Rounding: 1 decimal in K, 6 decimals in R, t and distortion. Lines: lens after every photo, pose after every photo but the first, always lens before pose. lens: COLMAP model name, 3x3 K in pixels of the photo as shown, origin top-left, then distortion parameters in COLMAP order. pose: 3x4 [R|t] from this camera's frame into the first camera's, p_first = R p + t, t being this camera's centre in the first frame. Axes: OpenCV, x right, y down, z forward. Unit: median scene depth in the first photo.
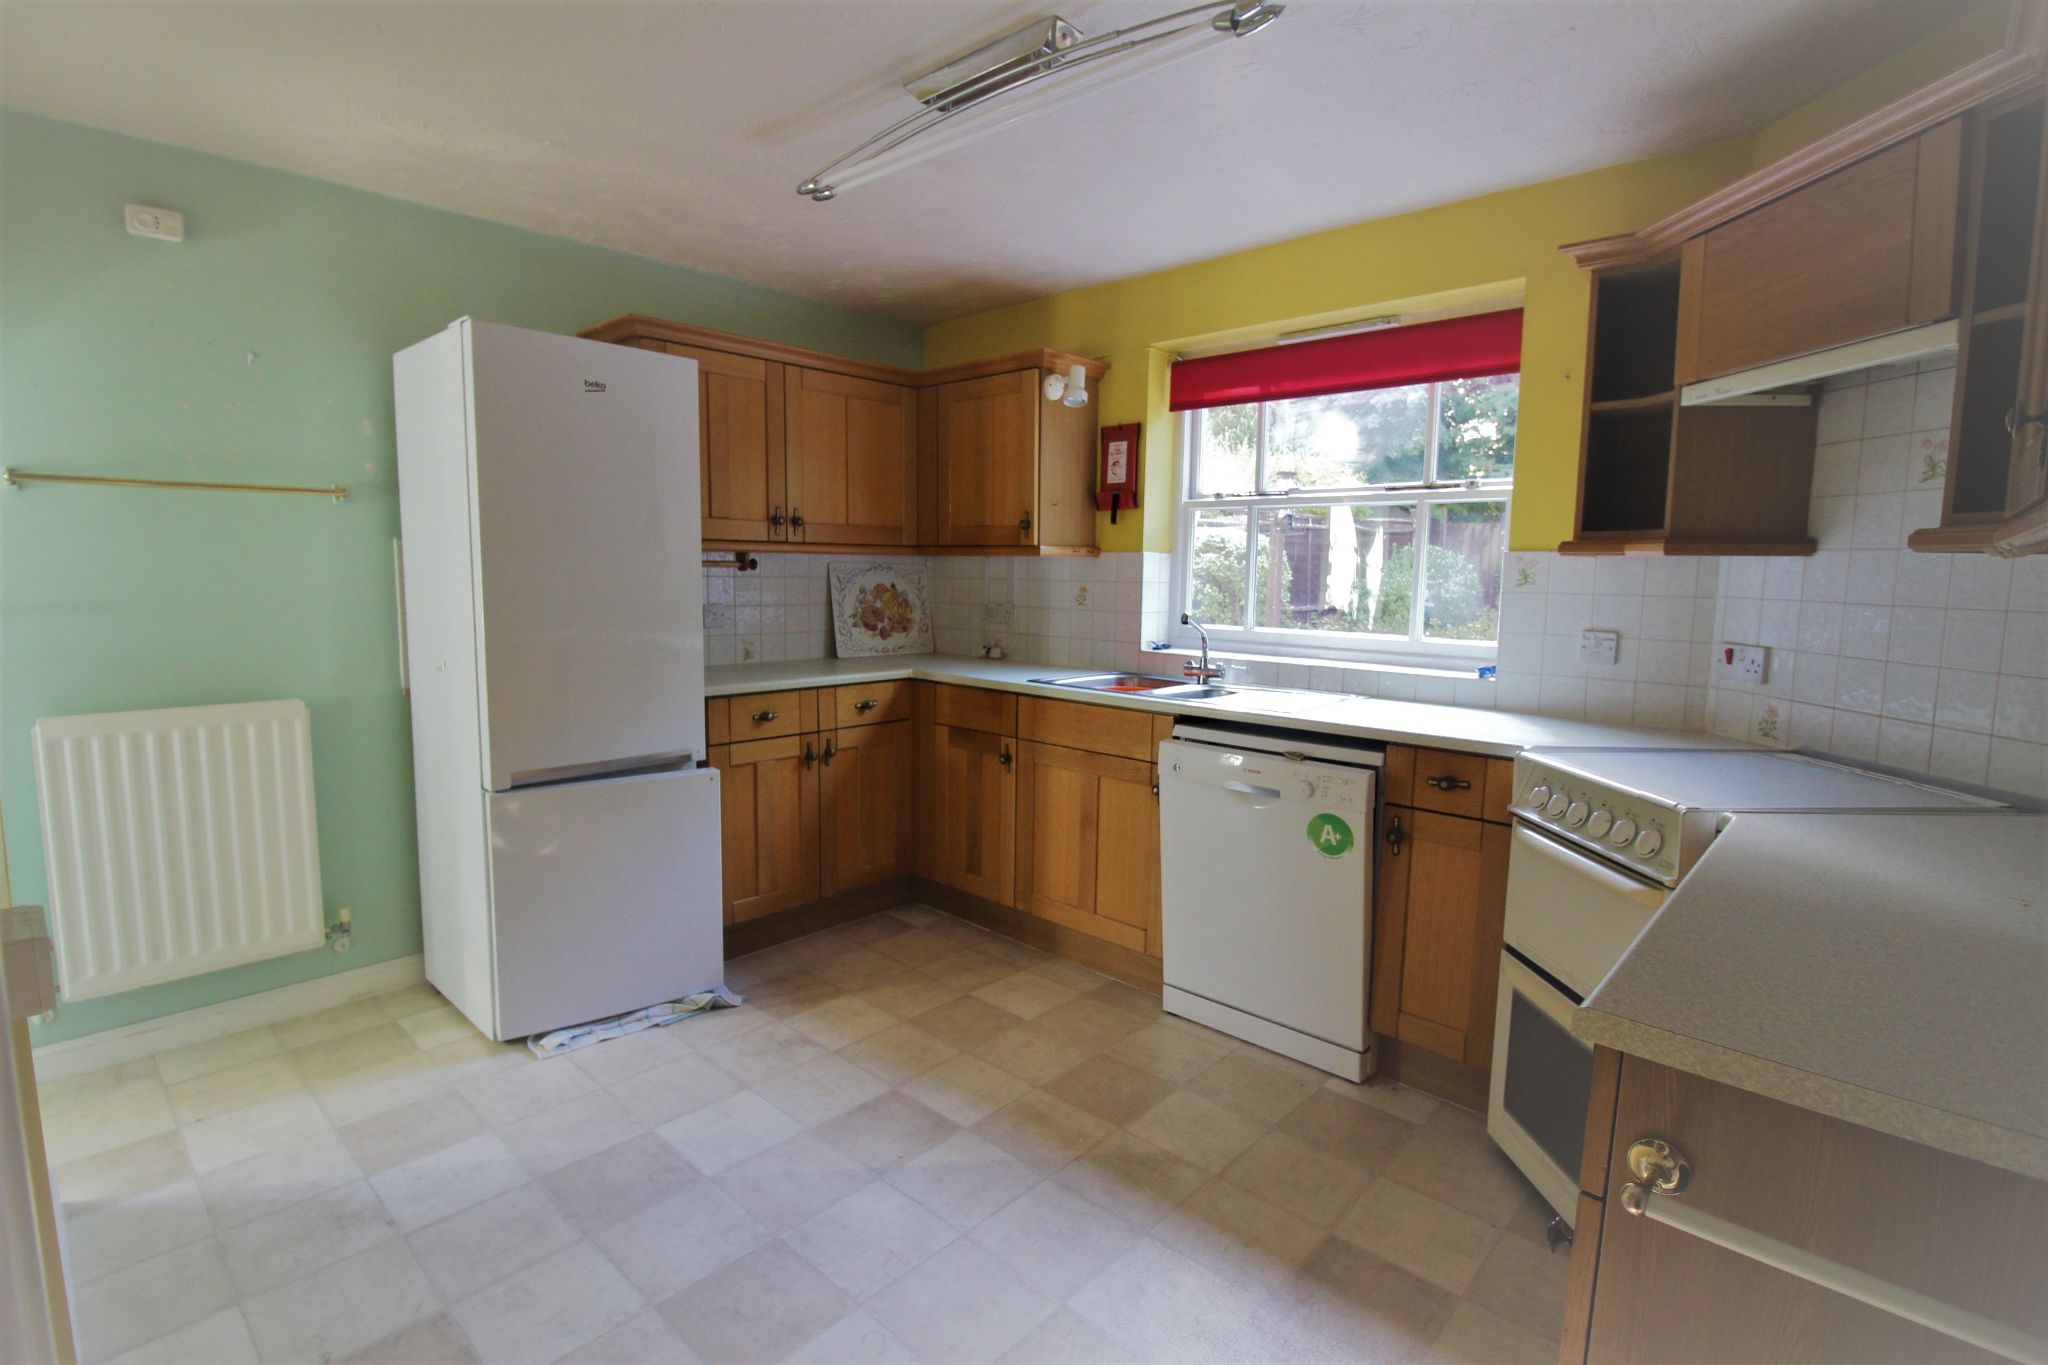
lens RADIAL K [[954.2, 0, 1009.2], [0, 954.2, 673.5], [0, 0, 1]] dist [0.003139, -0.016650]
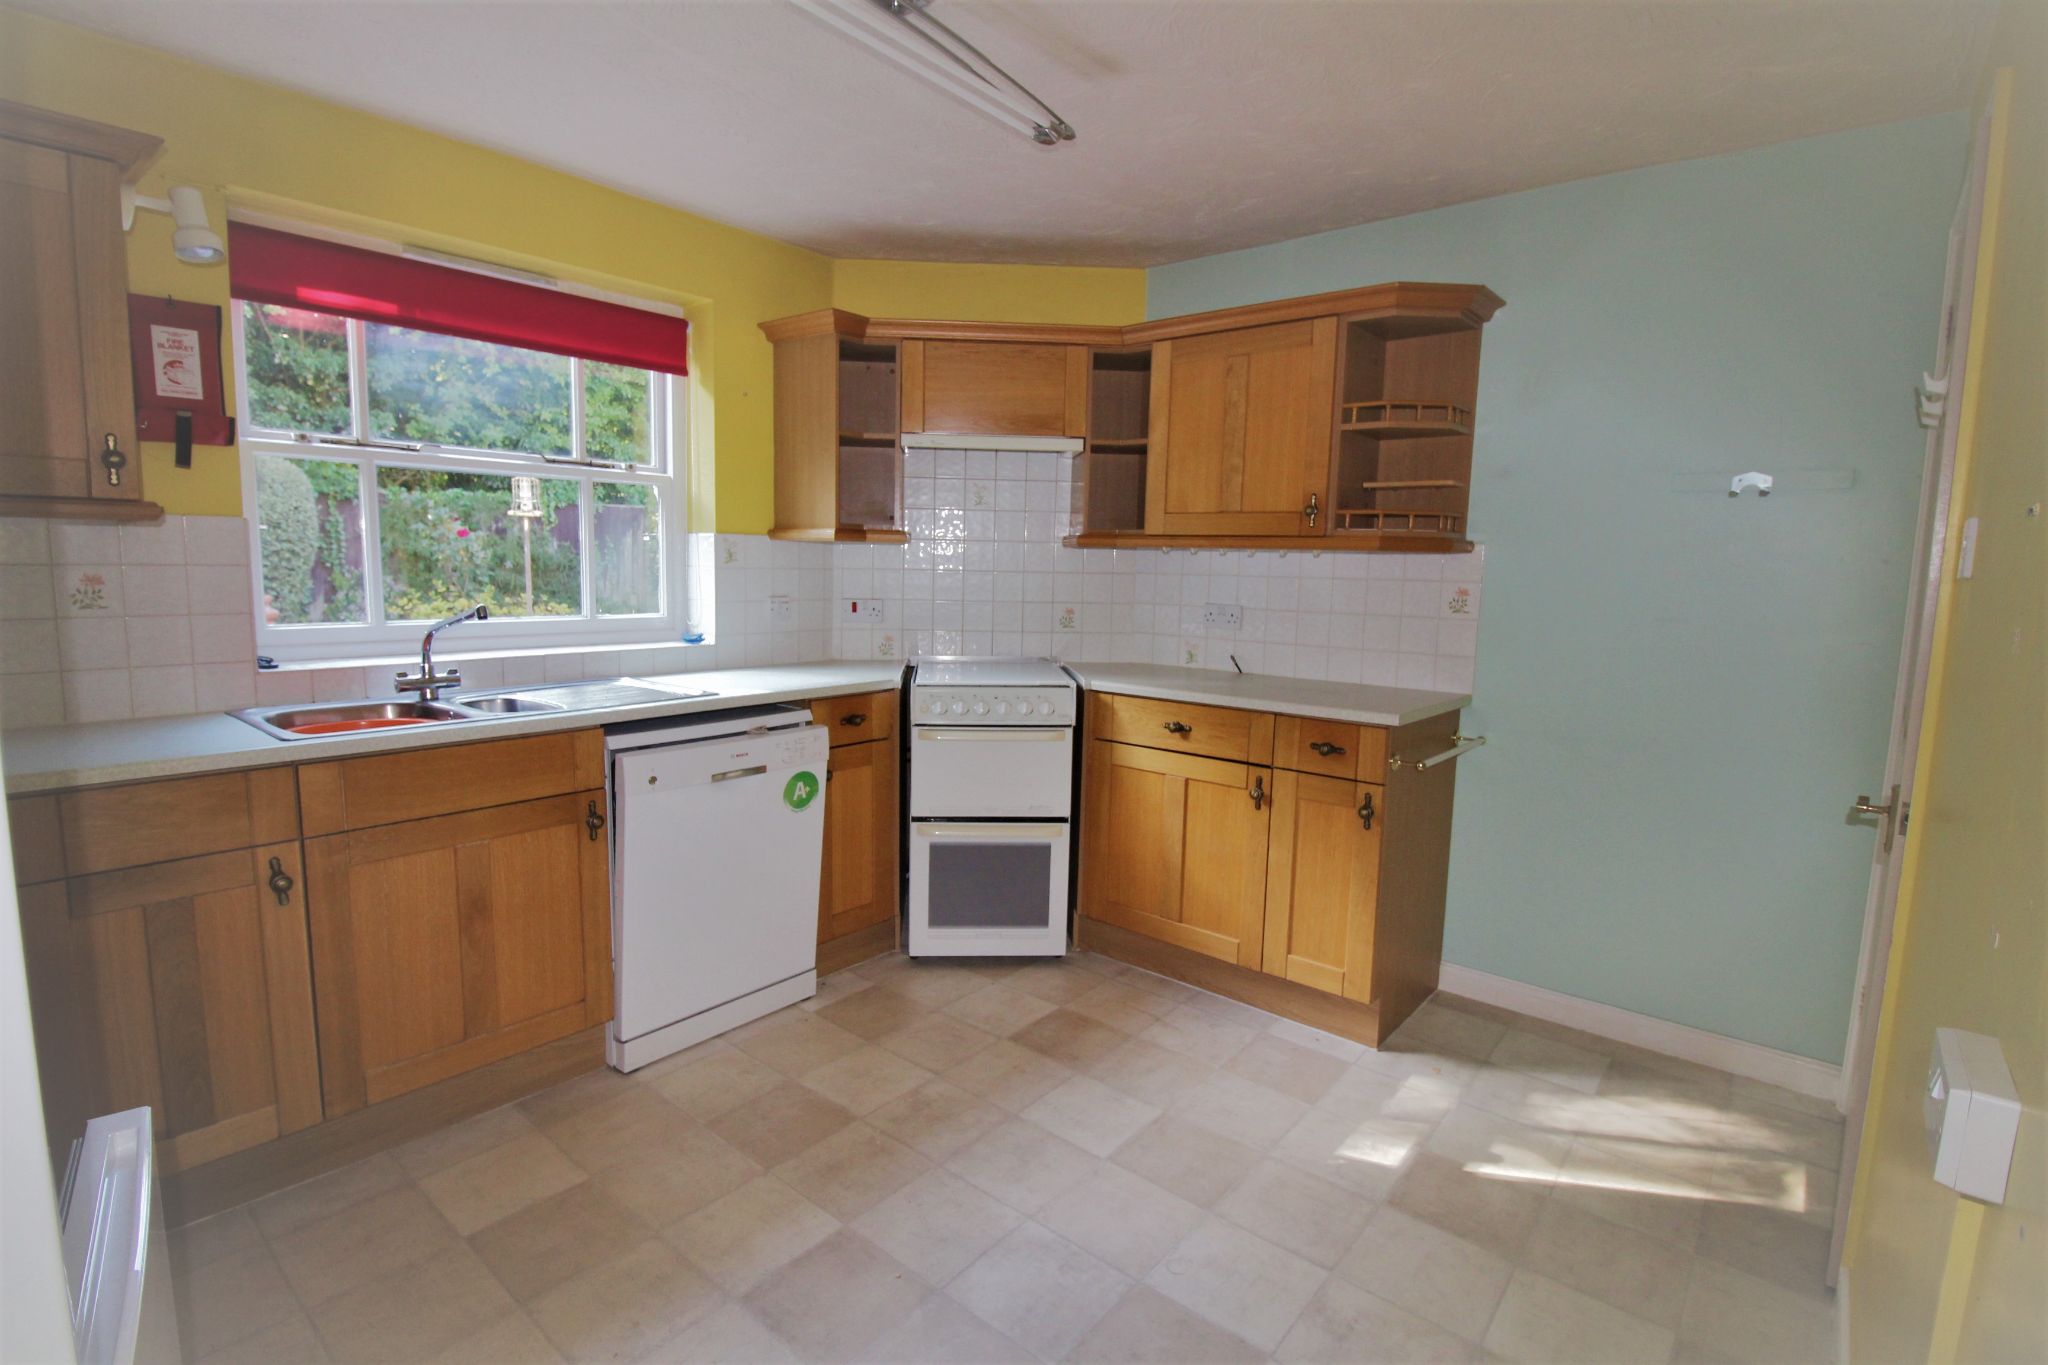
lens RADIAL K [[954.2, 0, 1009.2], [0, 954.2, 673.5], [0, 0, 1]] dist [0.003139, -0.016650]
pose [[-0.039211, -0.130885, 0.990622, -0.707541], [0.092078, 0.986693, 0.134011, -0.086237], [-0.994979, 0.096469, -0.026638, 0.721770]]
